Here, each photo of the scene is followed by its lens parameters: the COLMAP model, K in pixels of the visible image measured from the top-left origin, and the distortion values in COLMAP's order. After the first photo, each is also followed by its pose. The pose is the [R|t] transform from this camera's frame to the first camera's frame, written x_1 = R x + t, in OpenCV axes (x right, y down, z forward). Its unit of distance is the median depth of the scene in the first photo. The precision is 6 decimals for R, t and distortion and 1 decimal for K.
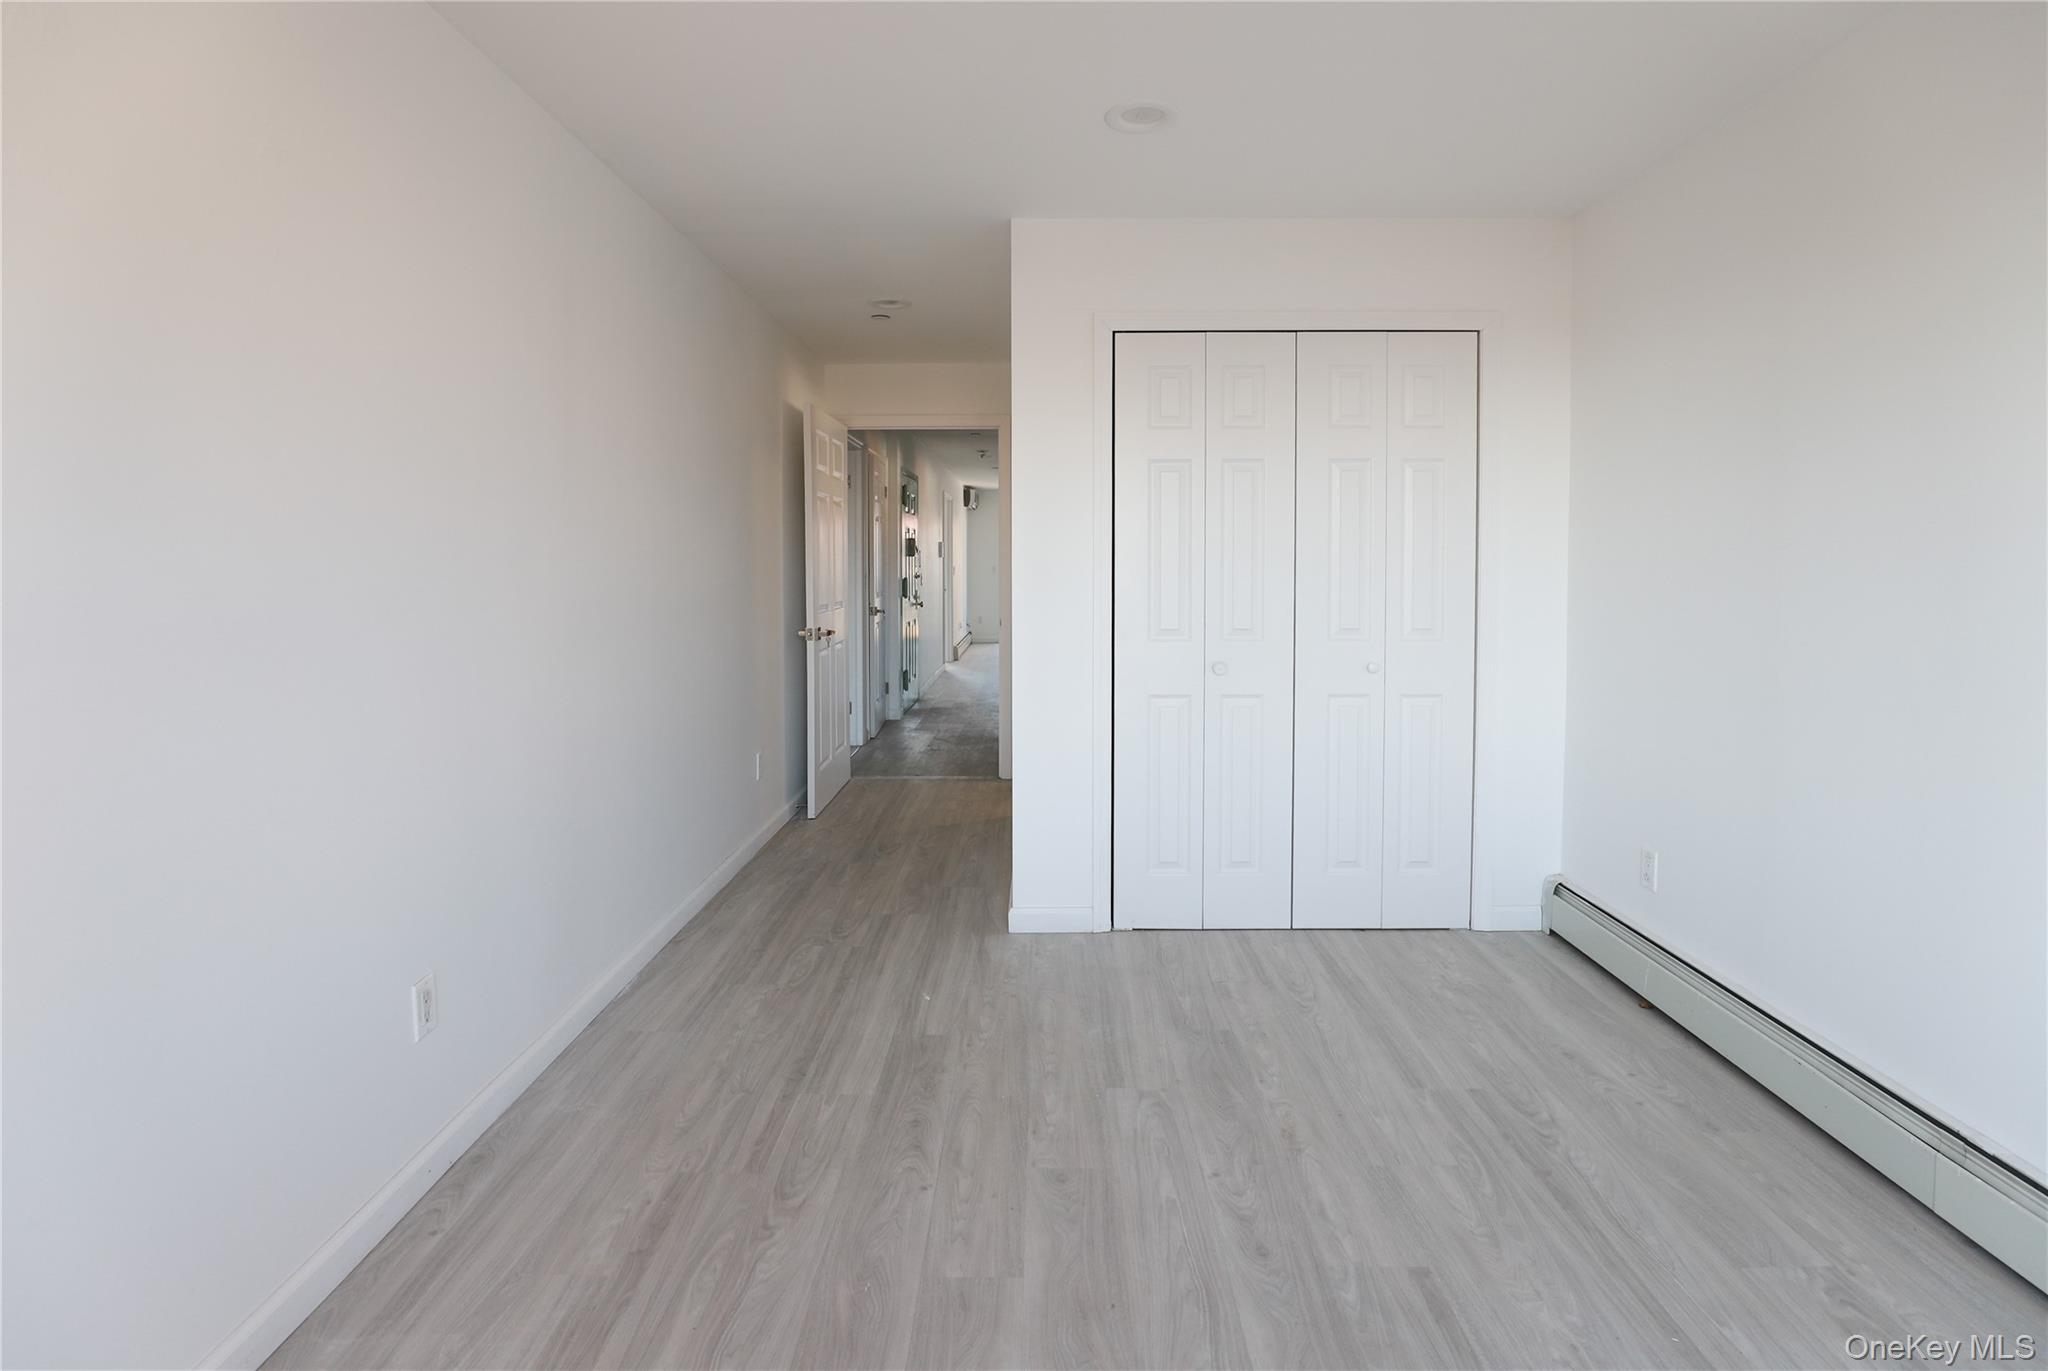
lens RADIAL K [[1033.1, 0, 1024.2], [0, 1033.1, 681.1], [0, 0, 1]] dist [-0.023757, 0.001903]
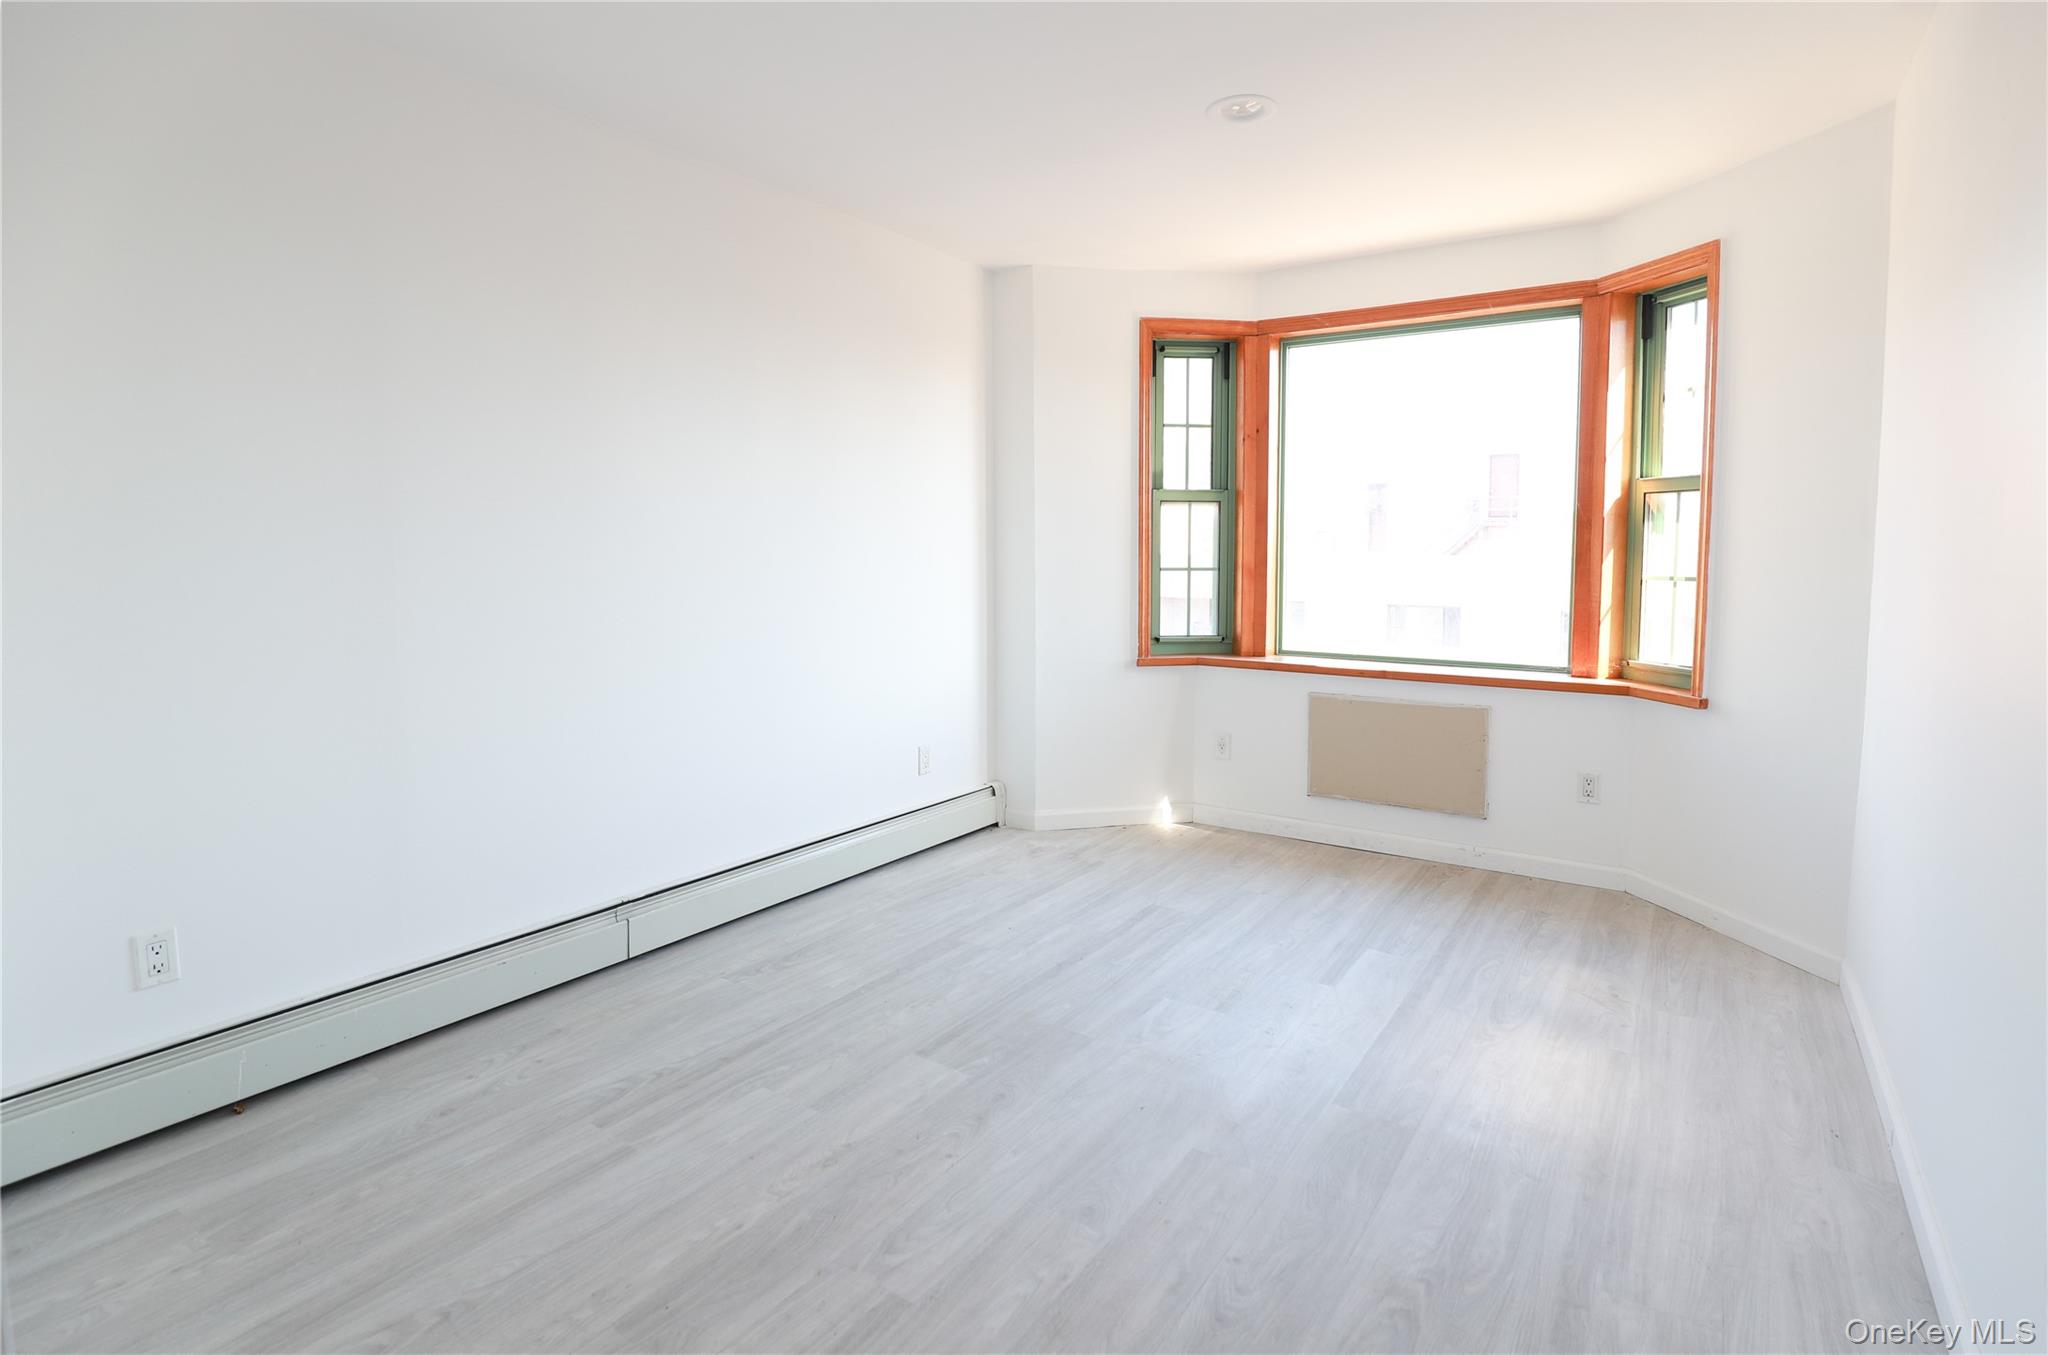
lens RADIAL K [[1033.1, 0, 1008.2], [0, 1033.1, 610.2], [0, 0, 1]] dist [-0.023757, 0.001903]
pose [[-0.831020, -0.032670, 0.555282, -0.366049], [0.063851, 0.986072, 0.153572, -0.170831], [-0.552565, 0.163077, -0.817360, 1.588550]]
